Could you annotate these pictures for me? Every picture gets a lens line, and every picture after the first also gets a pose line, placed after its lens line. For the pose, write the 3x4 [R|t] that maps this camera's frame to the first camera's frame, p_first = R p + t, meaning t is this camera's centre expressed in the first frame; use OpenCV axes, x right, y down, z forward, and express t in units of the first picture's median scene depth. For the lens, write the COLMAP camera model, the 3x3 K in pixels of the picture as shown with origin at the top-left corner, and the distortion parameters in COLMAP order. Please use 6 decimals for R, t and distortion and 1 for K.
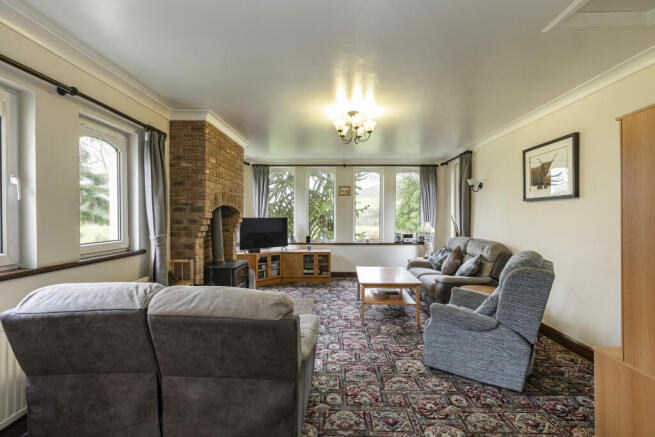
lens RADIAL K [[290.5, 0, 331.3], [0, 290.5, 214.8], [0, 0, 1]] dist [0.000737, 0.000428]
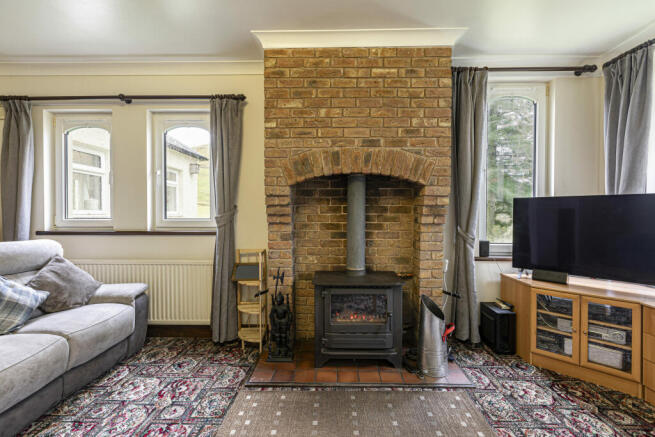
lens RADIAL K [[290.5, 0, 331.3], [0, 290.5, 214.8], [0, 0, 1]] dist [0.000737, 0.000428]
pose [[-0.010197, 0.009111, -0.999907, 0.145938], [-0.000555, 0.999958, 0.009117, 0.032343], [0.999948, 0.000648, -0.010191, 0.689557]]
